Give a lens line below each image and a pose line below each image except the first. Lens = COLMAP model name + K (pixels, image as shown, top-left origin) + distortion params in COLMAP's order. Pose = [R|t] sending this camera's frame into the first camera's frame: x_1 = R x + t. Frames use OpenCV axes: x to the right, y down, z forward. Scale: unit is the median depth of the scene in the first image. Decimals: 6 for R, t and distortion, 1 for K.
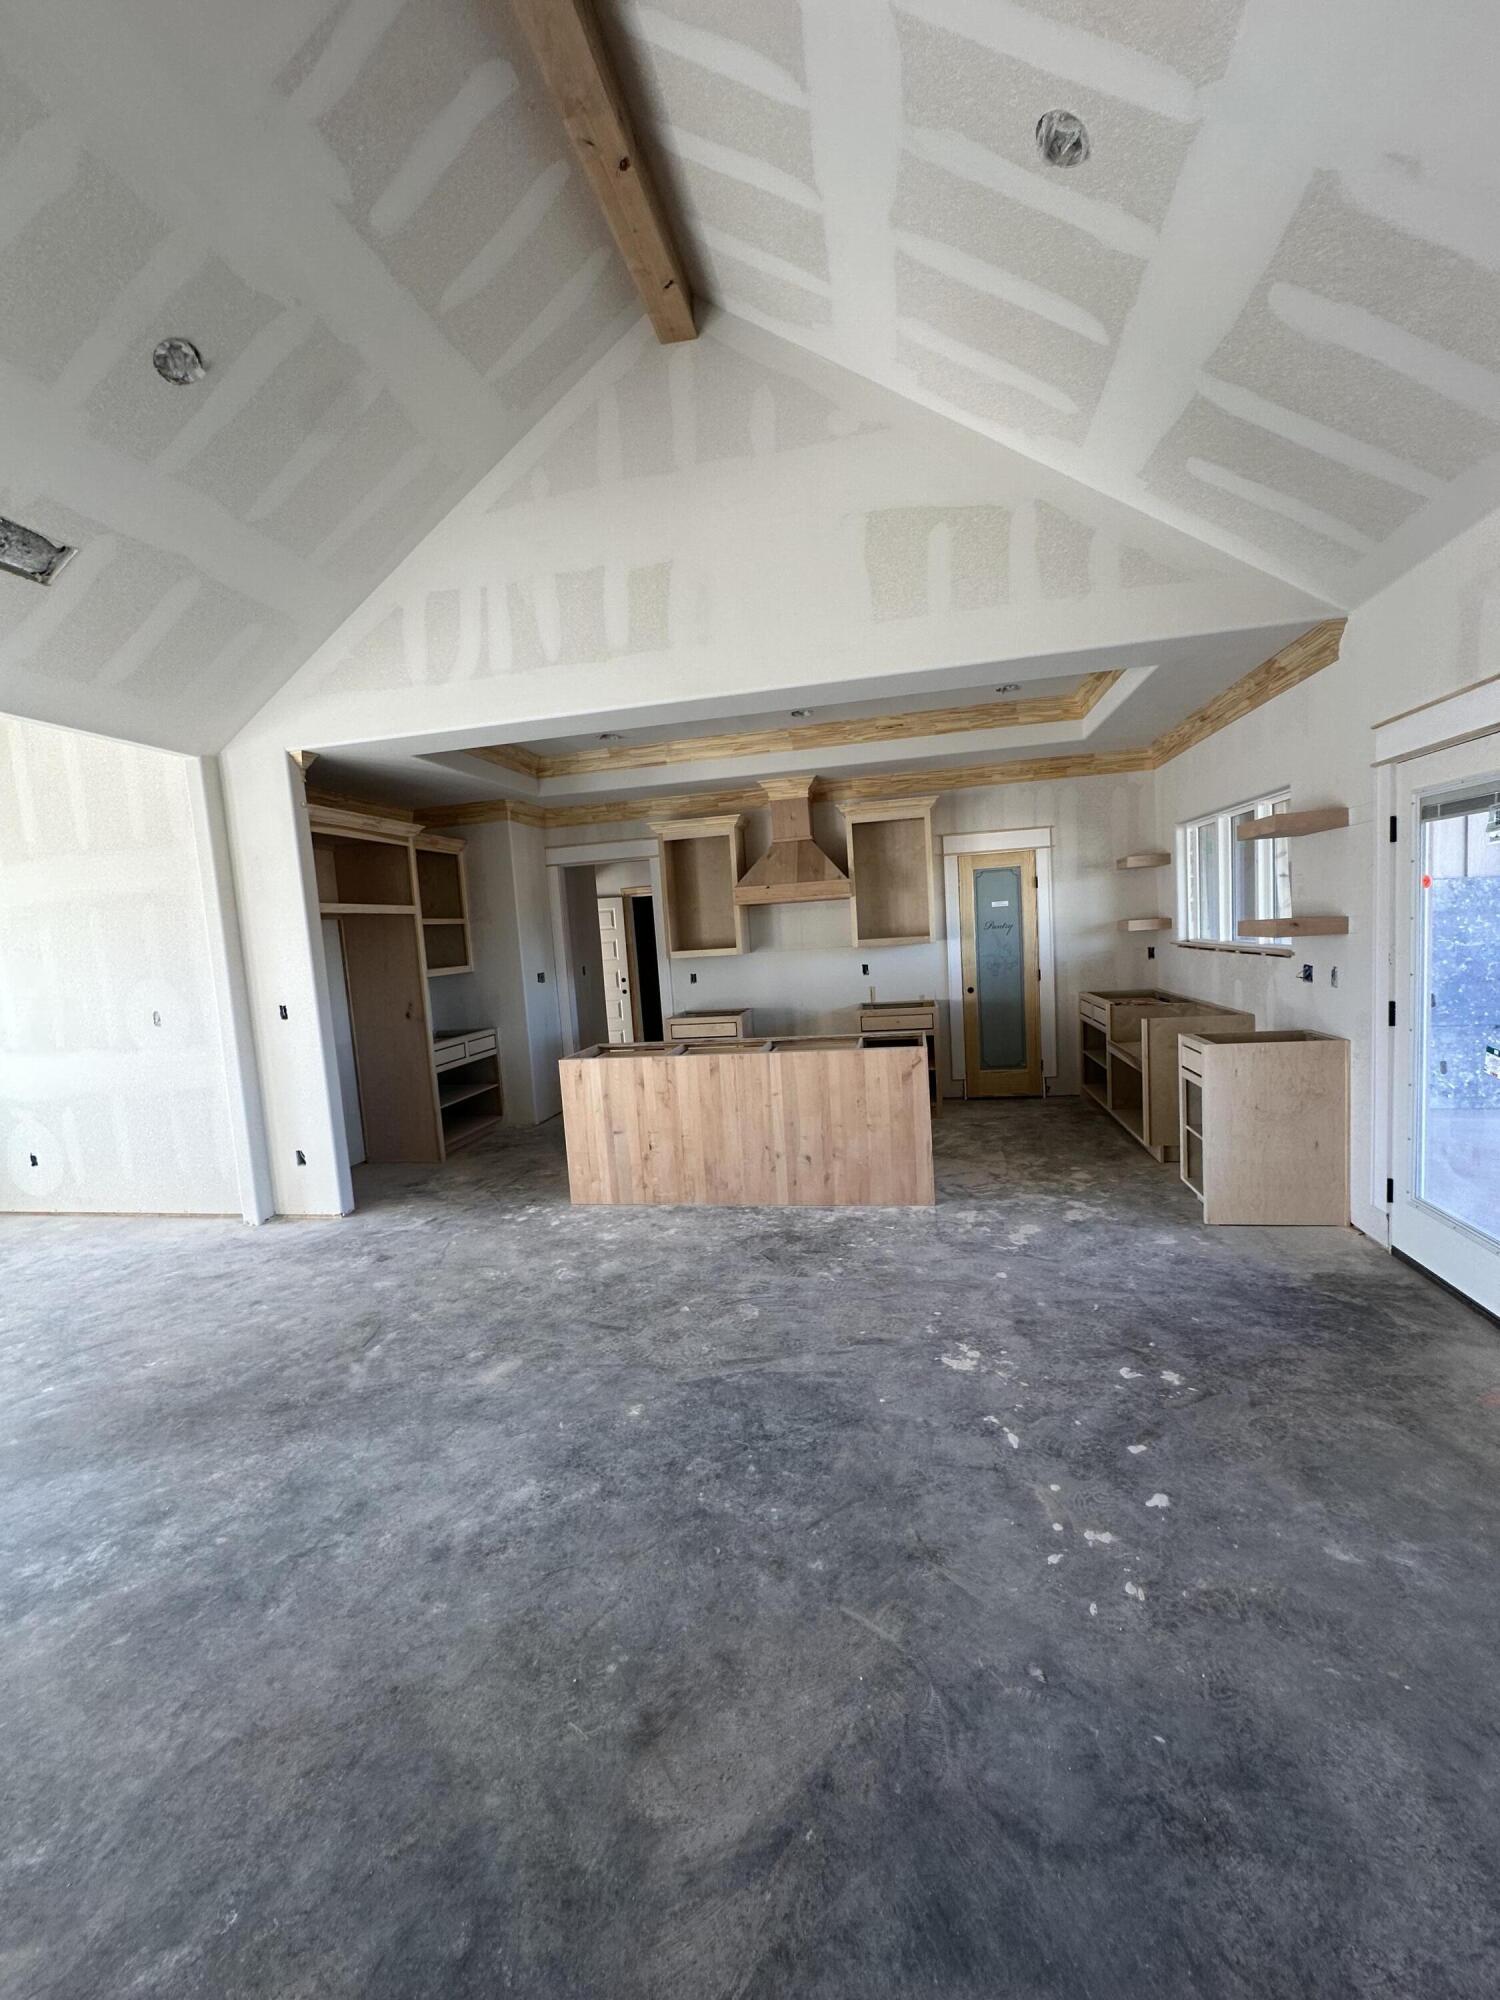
lens RADIAL K [[796.3, 0, 749.1], [0, 796.3, 1002.0], [0, 0, 1]] dist [-0.002198, 0.000890]
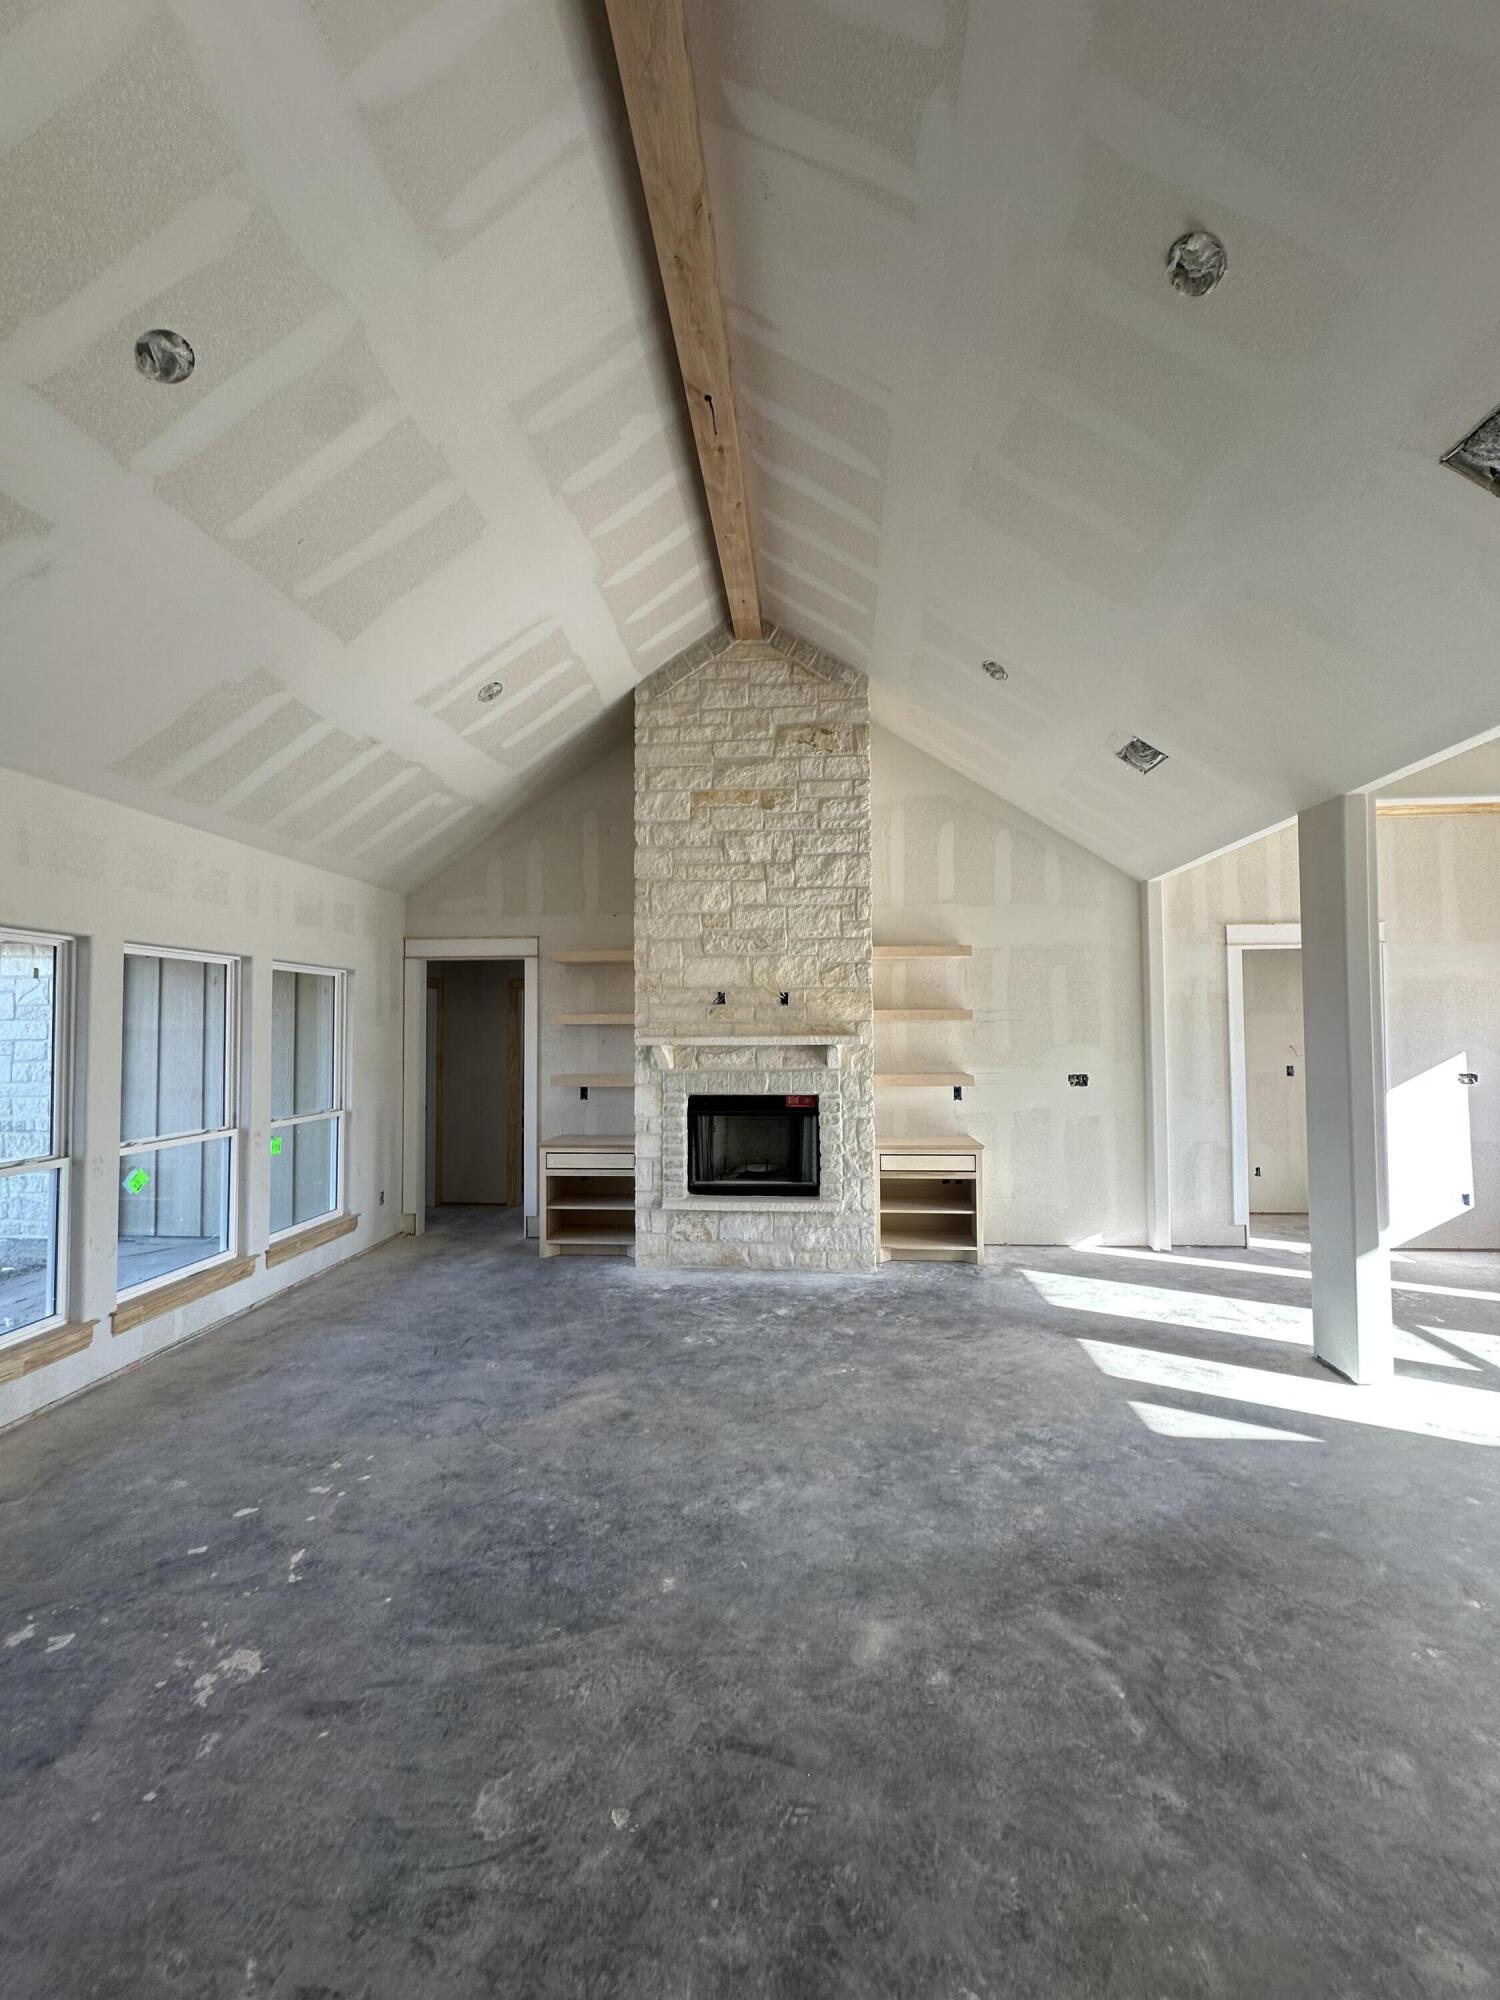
lens RADIAL K [[796.3, 0, 749.8], [0, 796.3, 1002.9], [0, 0, 1]] dist [-0.002198, 0.000890]
pose [[-0.991223, 0.069151, -0.112676, -0.173737], [0.062256, 0.996031, 0.063610, -0.189810], [0.116627, 0.056037, -0.991594, 1.821765]]
